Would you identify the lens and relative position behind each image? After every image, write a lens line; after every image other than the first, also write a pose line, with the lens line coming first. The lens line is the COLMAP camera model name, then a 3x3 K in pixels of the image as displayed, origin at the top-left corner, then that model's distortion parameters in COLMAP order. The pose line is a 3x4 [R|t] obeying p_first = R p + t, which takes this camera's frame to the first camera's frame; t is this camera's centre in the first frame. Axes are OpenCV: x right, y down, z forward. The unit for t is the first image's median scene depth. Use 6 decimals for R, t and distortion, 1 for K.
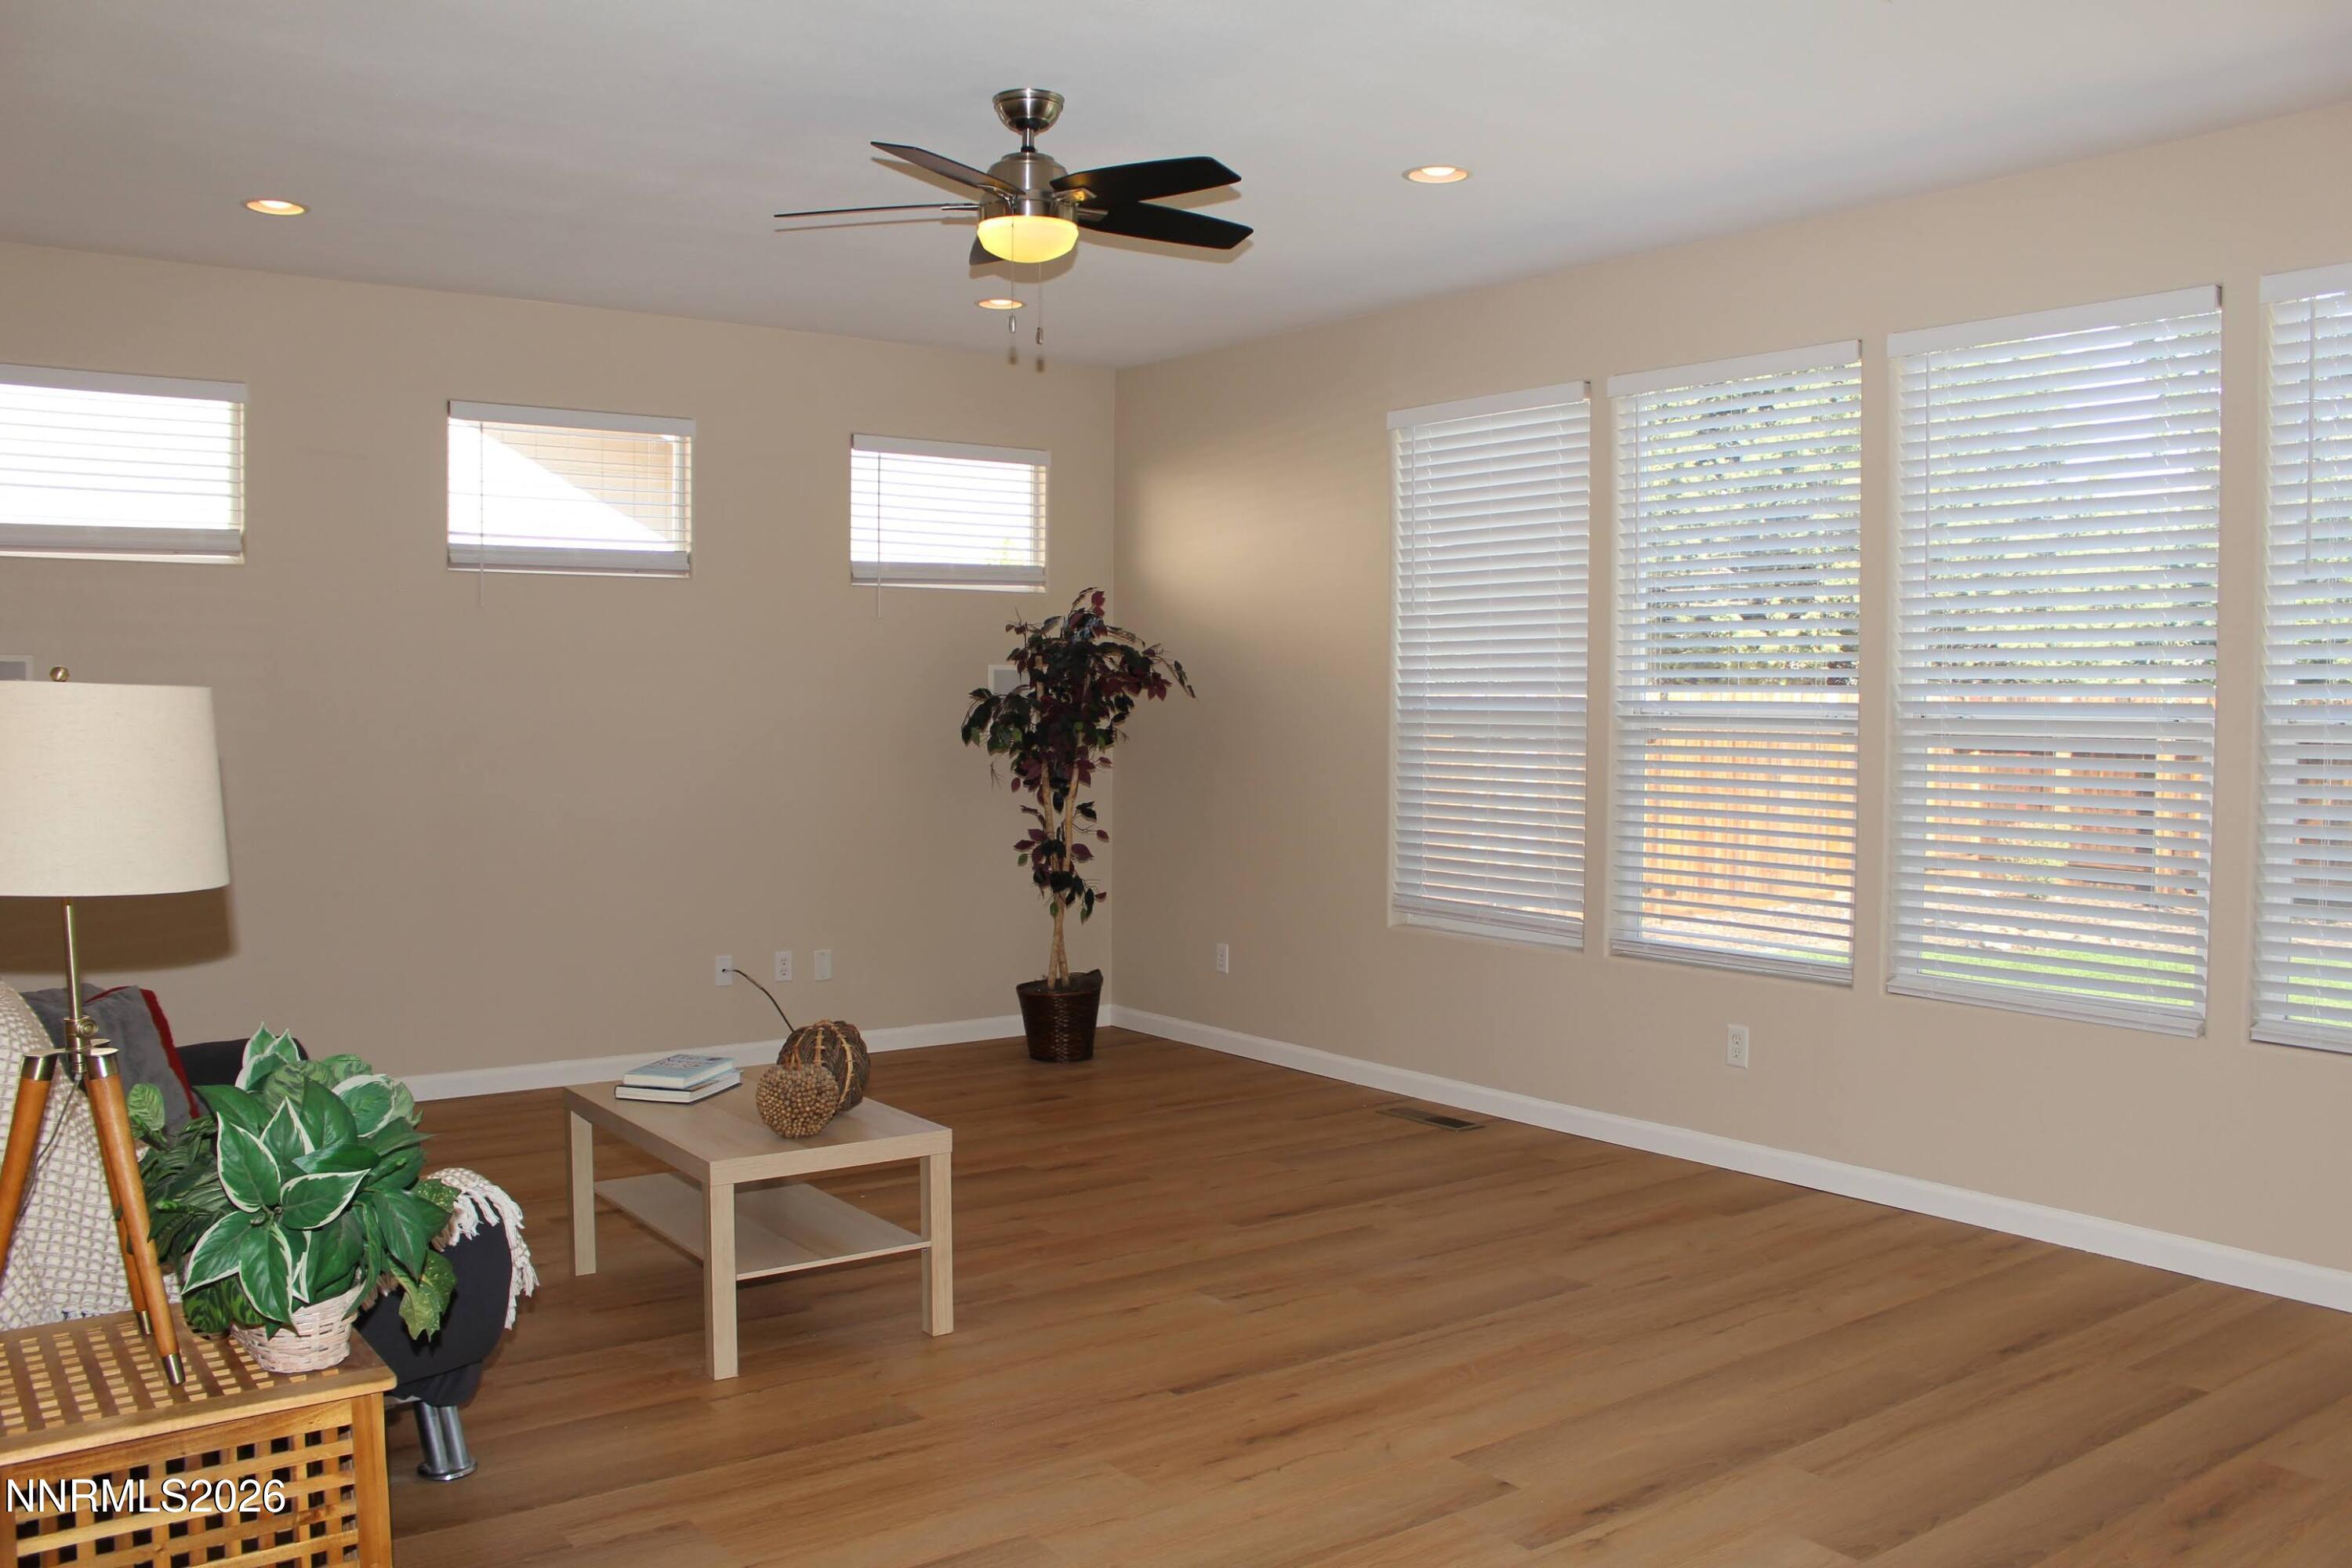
lens RADIAL K [[1936.3, 0, 1172.6], [0, 1936.3, 791.6], [0, 0, 1]] dist [-0.155257, 0.110505]
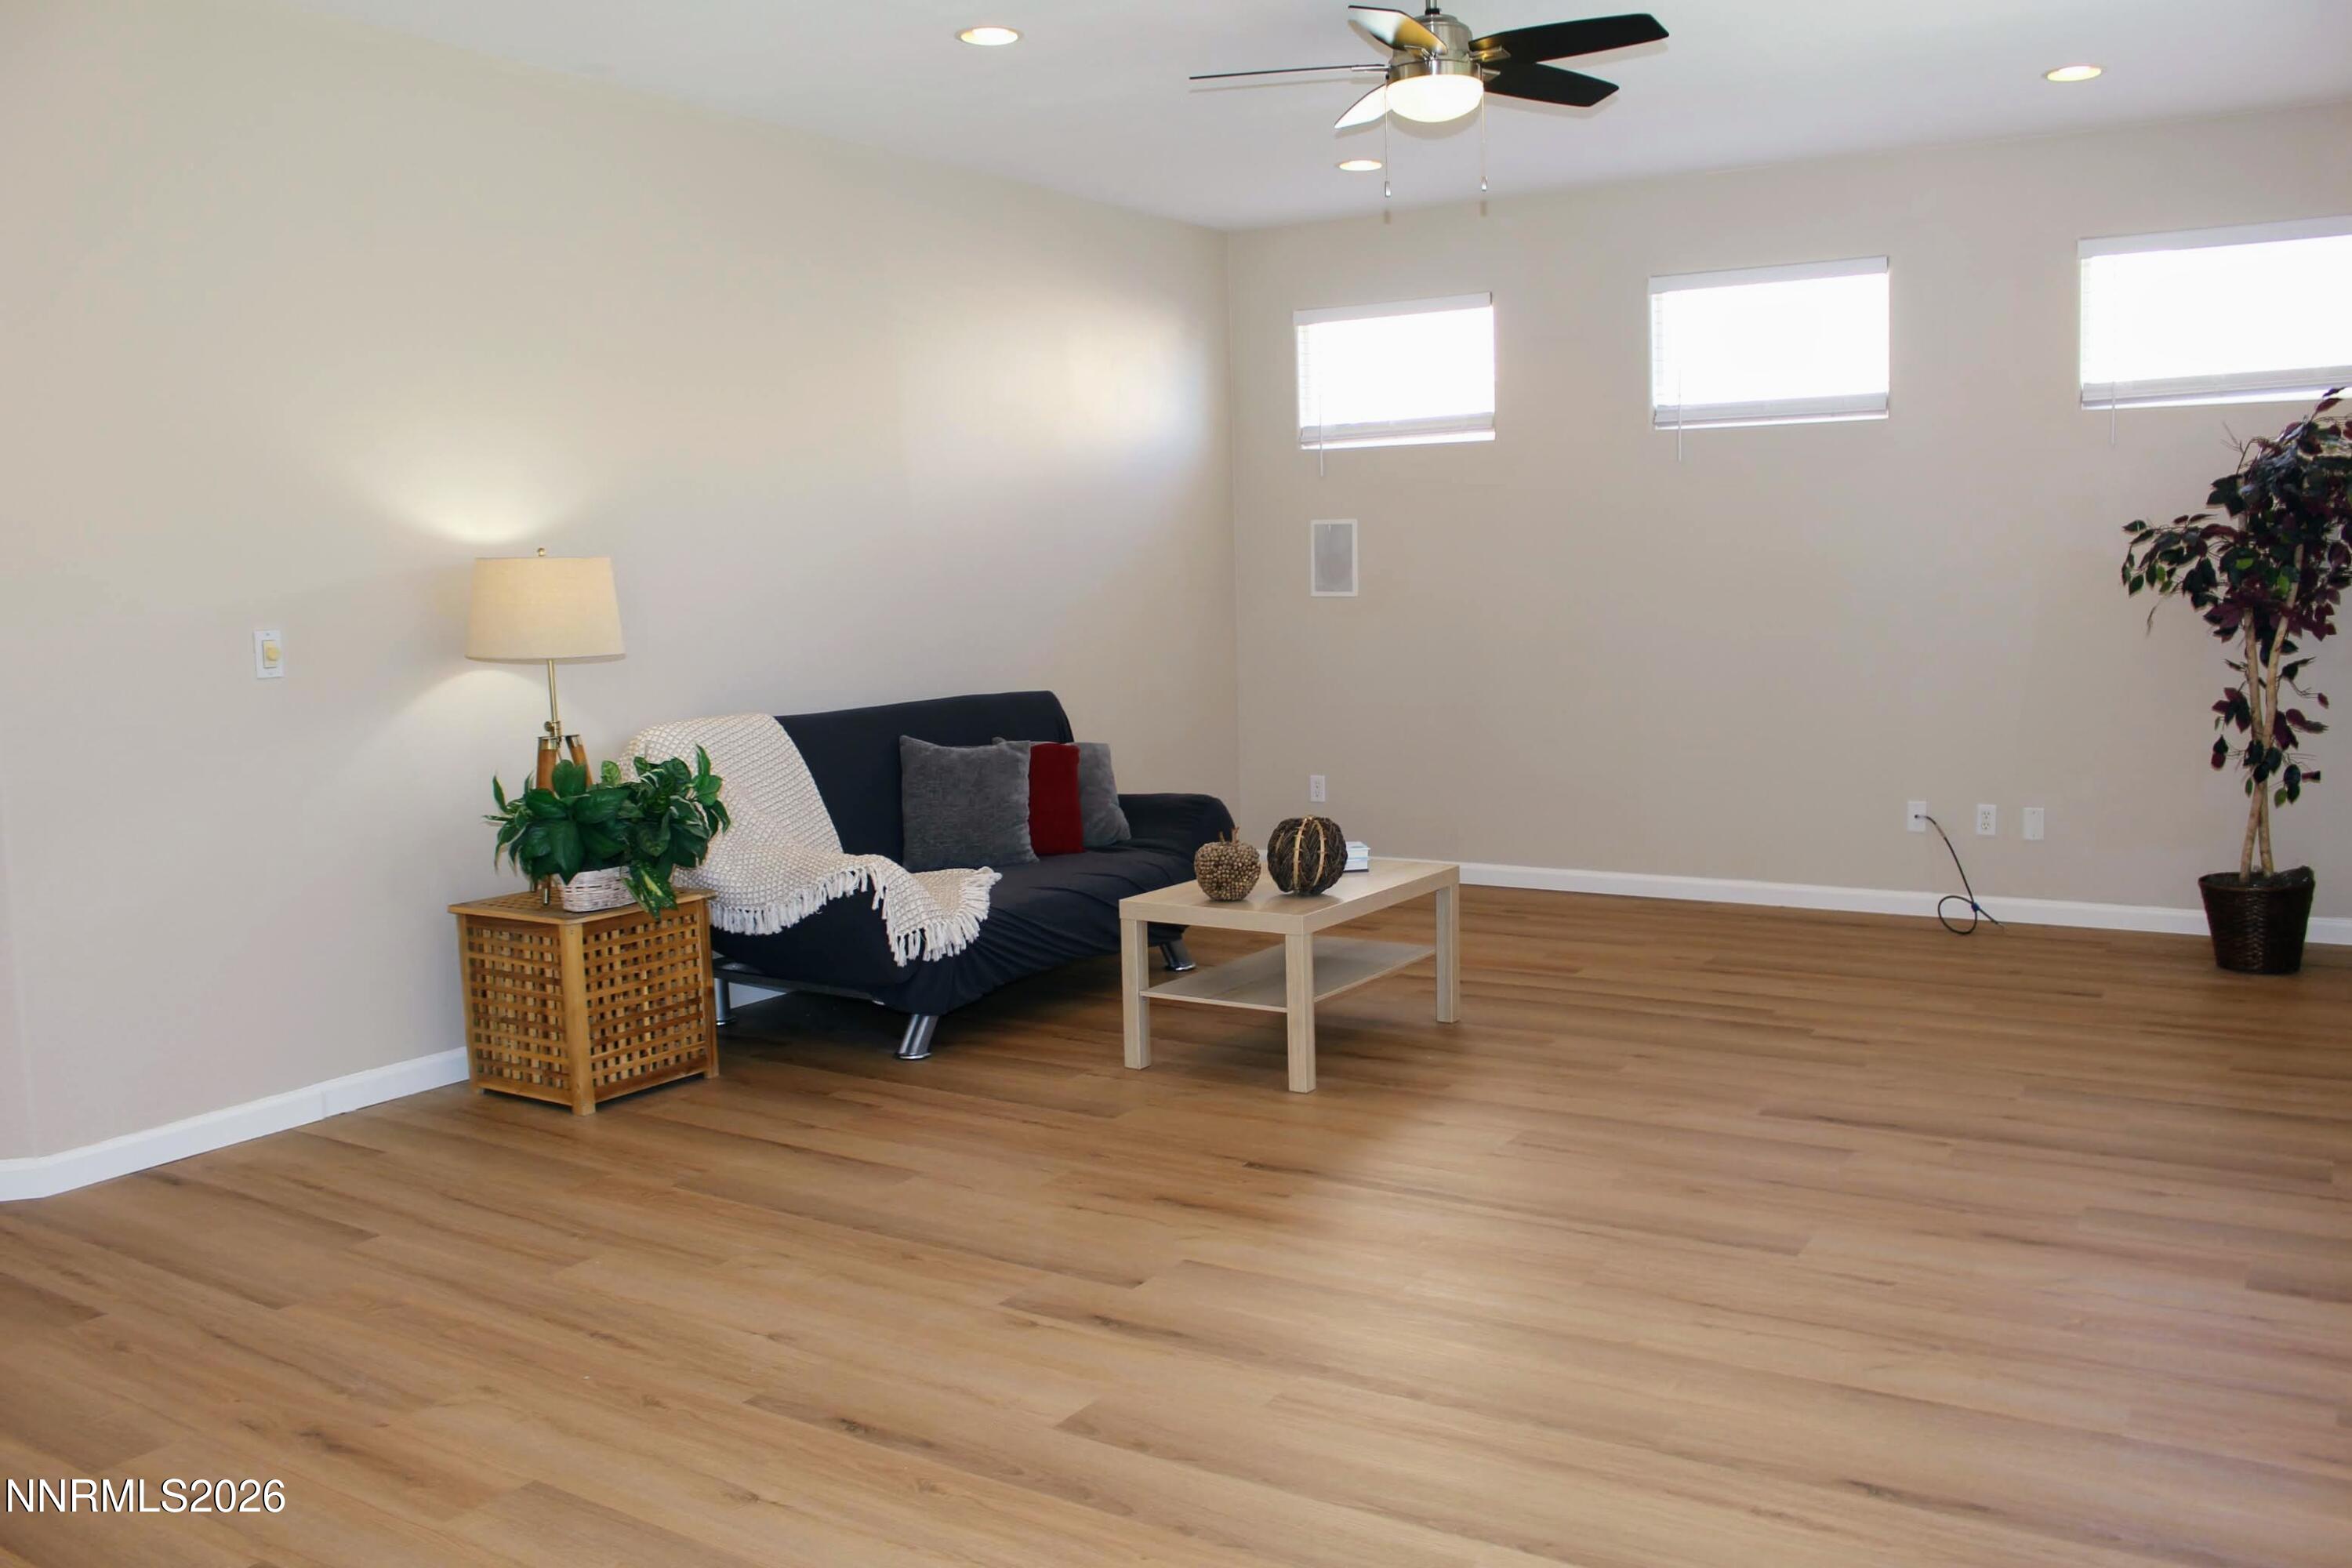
lens RADIAL K [[1936.3, 0, 1174.6], [0, 1936.3, 780.6], [0, 0, 1]] dist [-0.155257, 0.110505]
pose [[0.358323, 0.088821, -0.929363, 0.696445], [-0.020370, 0.995971, 0.087333, -0.002655], [0.933376, -0.012362, 0.358688, 0.390408]]
